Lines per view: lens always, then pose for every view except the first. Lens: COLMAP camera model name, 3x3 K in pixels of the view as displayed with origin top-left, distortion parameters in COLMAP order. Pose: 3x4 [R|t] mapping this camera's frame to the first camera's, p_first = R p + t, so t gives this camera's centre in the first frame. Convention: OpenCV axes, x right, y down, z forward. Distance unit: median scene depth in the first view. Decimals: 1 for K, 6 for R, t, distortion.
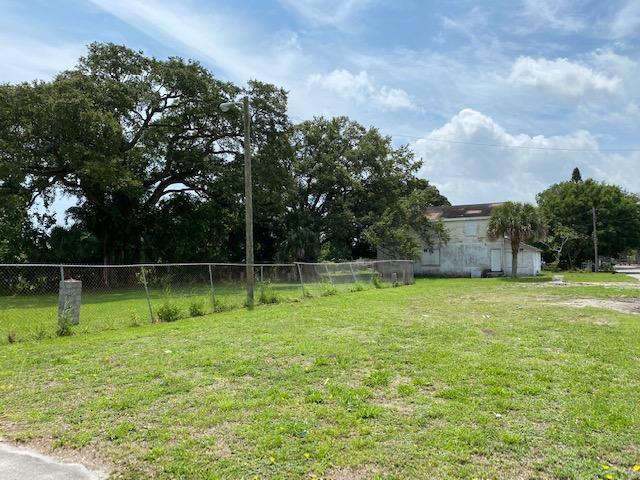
lens RADIAL K [[491.5, 0, 320.7], [0, 491.5, 232.1], [0, 0, 1]] dist [0.025960, -0.011248]
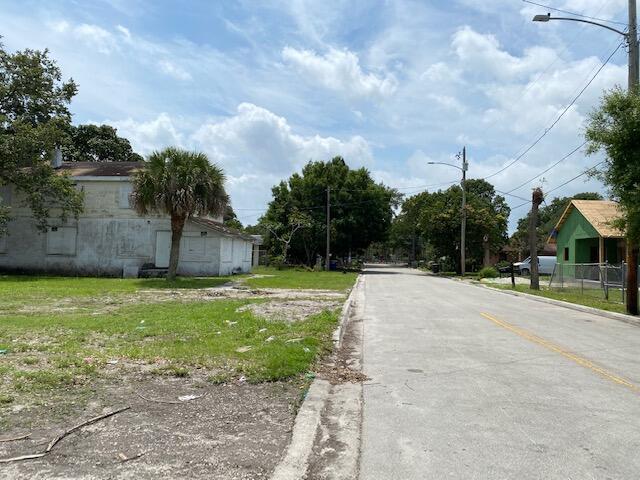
lens RADIAL K [[481.8, 0, 320.0], [0, 481.8, 240.0], [0, 0, 1]] dist [0.119521, -0.232933]
pose [[0.922584, 0.046190, 0.383021, 0.298524], [-0.057813, 0.998149, 0.018885, 0.022407], [-0.381440, -0.039566, 0.923546, 0.360645]]
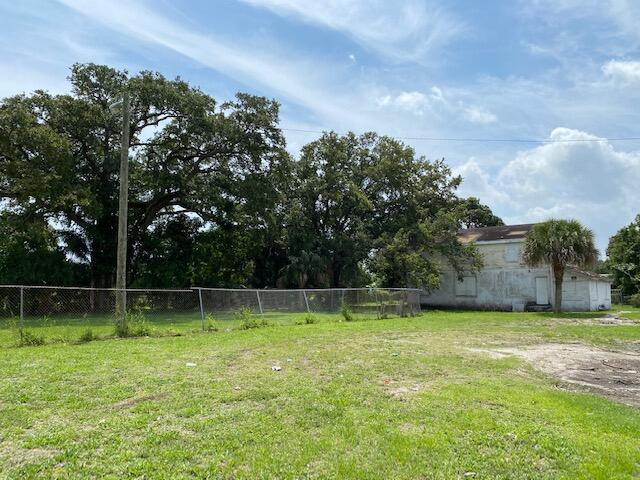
lens RADIAL K [[481.8, 0, 320.0], [0, 481.8, 240.0], [0, 0, 1]] dist [0.119521, -0.232933]
pose [[0.976534, -0.005721, -0.215287, 0.166015], [-0.003325, 0.999127, -0.041634, 0.006892], [0.215337, 0.041373, 0.975663, 0.114492]]
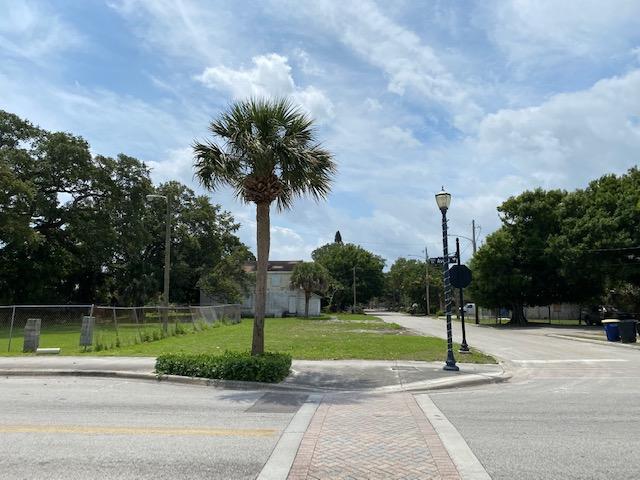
lens RADIAL K [[481.8, 0, 320.0], [0, 481.8, 240.0], [0, 0, 1]] dist [0.119521, -0.232933]
pose [[0.897039, 0.074137, 0.435690, -0.166210], [-0.043849, 0.995895, -0.079181, -0.017422], [-0.439772, 0.051924, 0.896607, -0.227256]]
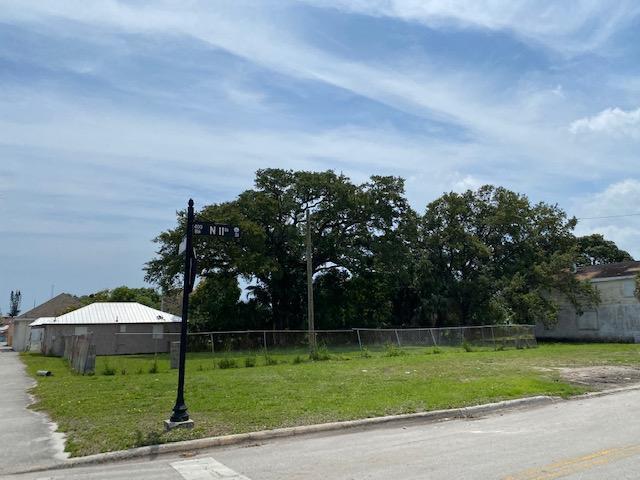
lens RADIAL K [[491.5, 0, 320.7], [0, 491.5, 232.1], [0, 0, 1]] dist [0.025960, -0.011248]
pose [[0.879655, -0.093169, -0.466397, 0.242961], [0.036590, 0.990976, -0.128949, -0.013087], [0.474202, 0.096366, 0.875126, -0.093898]]
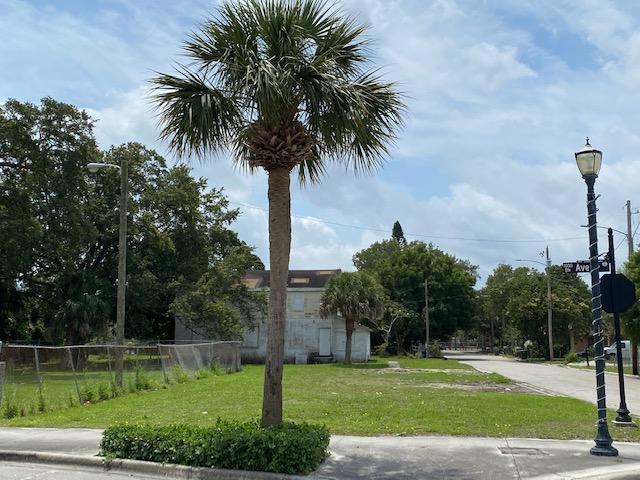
lens RADIAL K [[787.2, 0, 328.6], [0, 787.2, 238.6], [0, 0, 1]] dist [0.095097, -0.067239]
pose [[0.917927, 0.068152, 0.390853, -0.163438], [-0.042153, 0.996313, -0.074728, -0.016371], [-0.394505, 0.052119, 0.917415, -0.214711]]
